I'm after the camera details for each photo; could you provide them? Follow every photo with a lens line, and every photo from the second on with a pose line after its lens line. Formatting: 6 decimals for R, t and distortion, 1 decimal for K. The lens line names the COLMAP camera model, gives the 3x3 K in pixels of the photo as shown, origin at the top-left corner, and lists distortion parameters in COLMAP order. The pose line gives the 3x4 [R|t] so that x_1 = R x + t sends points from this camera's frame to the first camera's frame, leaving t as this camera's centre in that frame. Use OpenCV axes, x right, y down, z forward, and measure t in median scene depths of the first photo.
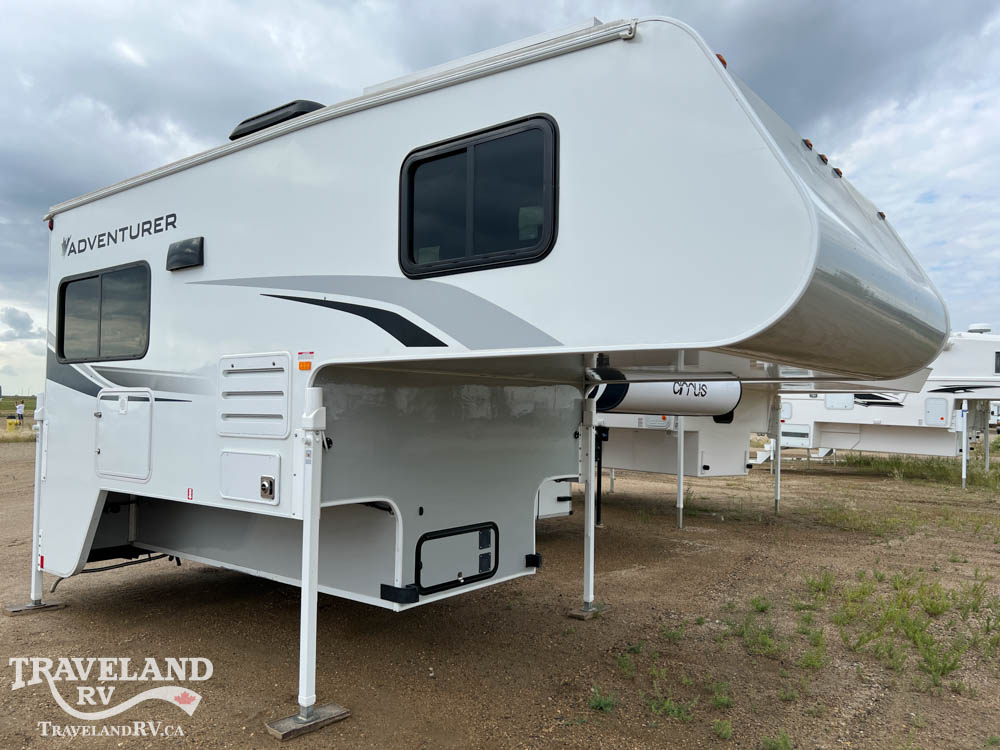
lens RADIAL K [[747.8, 0, 500.0], [0, 747.8, 375.0], [0, 0, 1]] dist [0.055085, -0.050940]
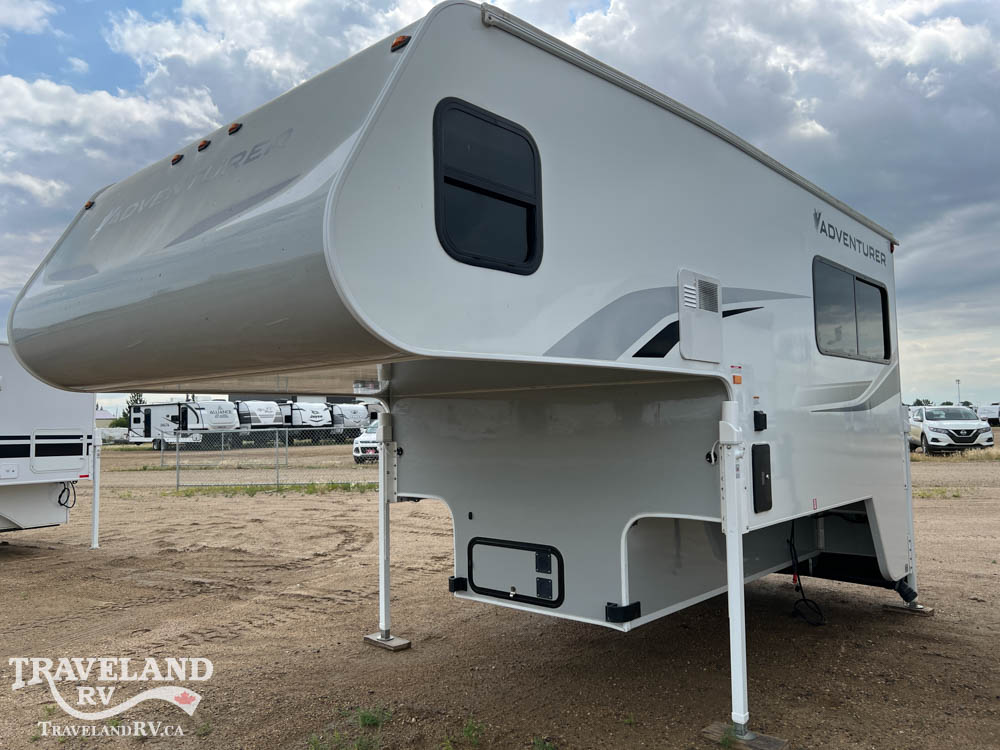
lens RADIAL K [[762.9, 0, 491.3], [0, 762.9, 375.2], [0, 0, 1]] dist [0.042369, -0.050887]
pose [[-0.069312, -0.075587, -0.994727, 0.949136], [0.062825, 0.994815, -0.079971, 0.059062], [0.995615, -0.068036, -0.064204, 1.013893]]
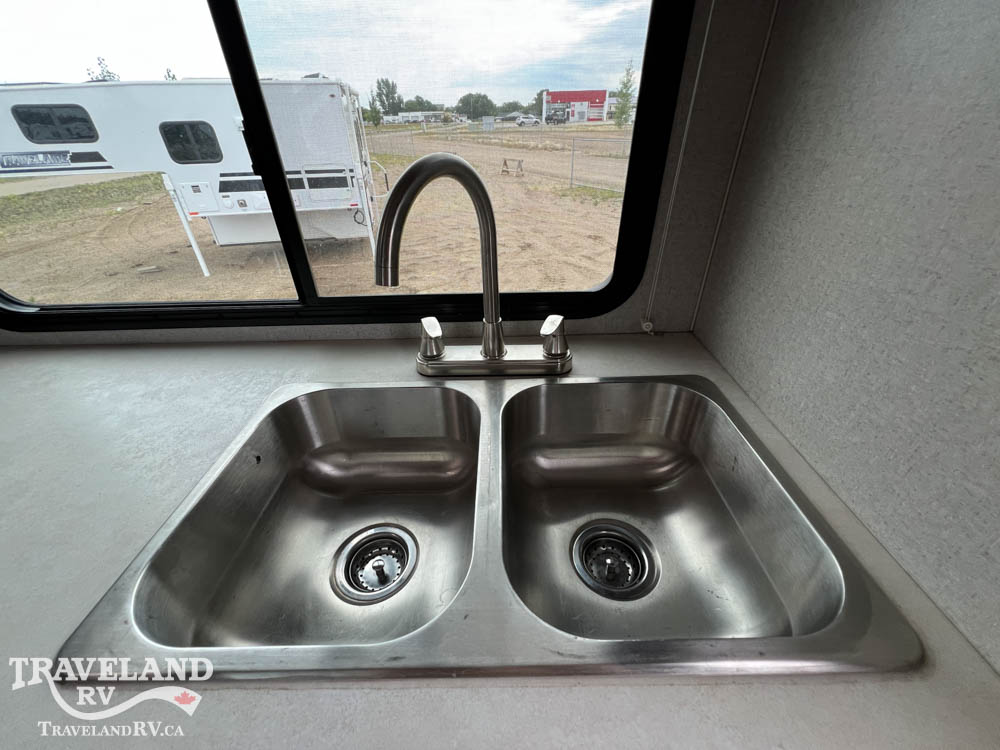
lens RADIAL K [[399.6, 0, 503.1], [0, 399.6, 375.9], [0, 0, 1]] dist [-0.001727, 0.000096]
pose [[-0.781851, 0.343440, -0.520344, -0.510646], [0.039847, 0.860420, 0.508025, -0.074591], [0.622190, 0.376466, -0.686405, 1.254527]]
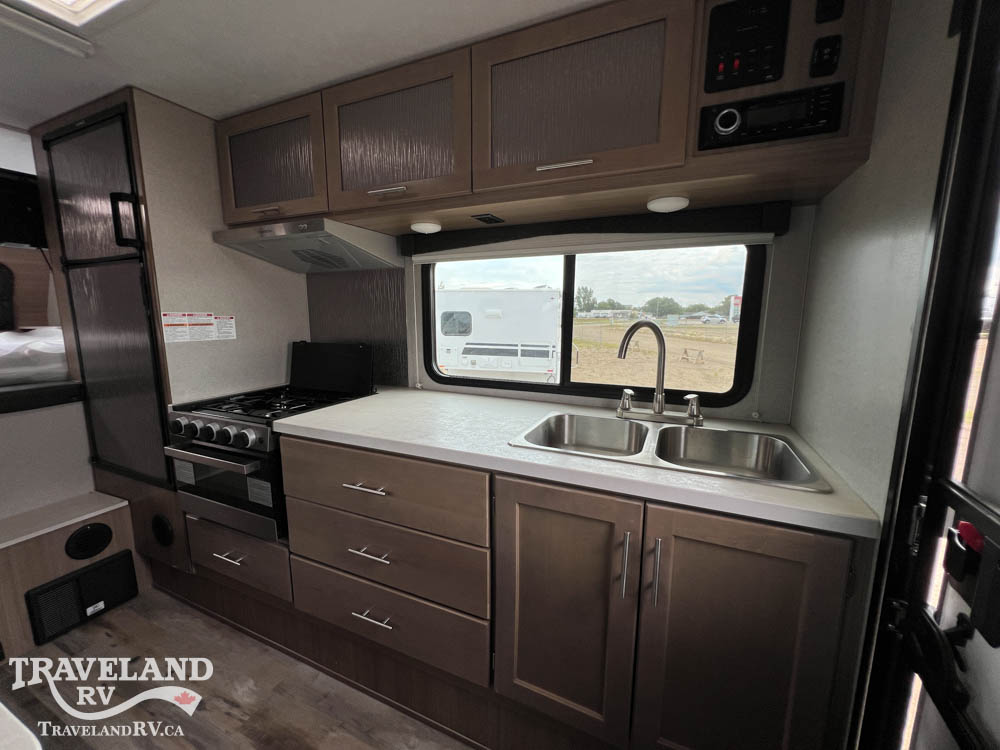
lens RADIAL K [[399.6, 0, 503.1], [0, 399.6, 375.9], [0, 0, 1]] dist [-0.001727, 0.000096]
pose [[-0.970303, 0.020342, -0.241035, -0.412440], [-0.005355, 0.994407, 0.105479, -0.062912], [0.241833, 0.103637, -0.964767, 1.392780]]
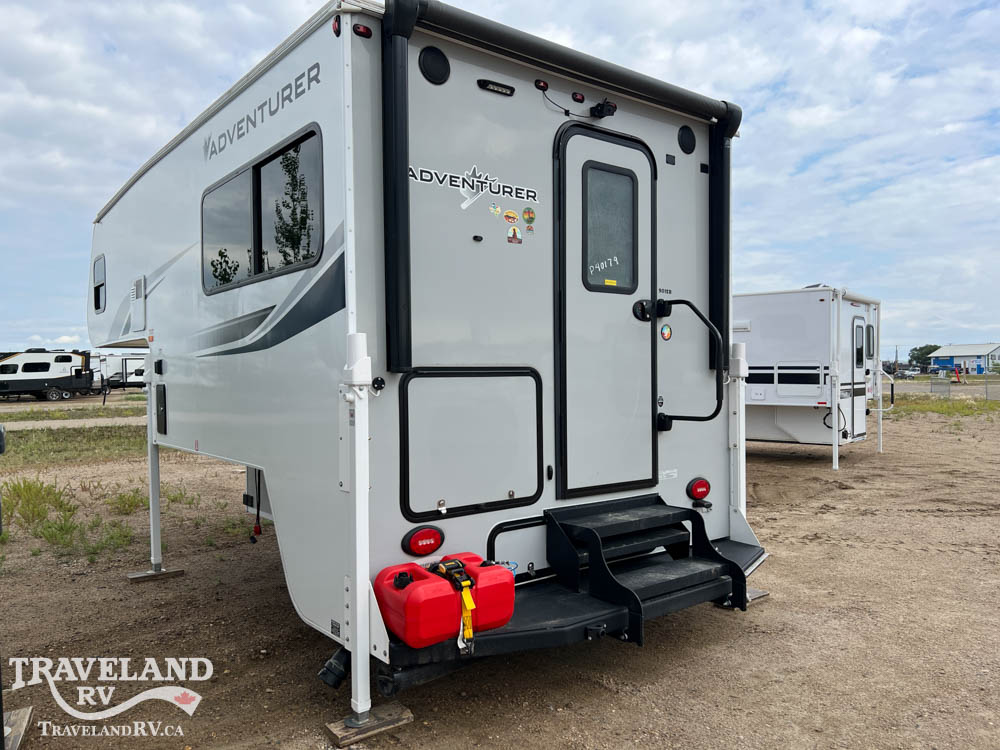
lens RADIAL K [[747.8, 0, 500.0], [0, 747.8, 375.0], [0, 0, 1]] dist [0.055085, -0.050940]
pose [[-0.969870, -0.005392, 0.243563, -0.637407], [-0.014882, 0.999199, -0.037140, 0.108858], [-0.243168, -0.039646, -0.969174, 2.198877]]
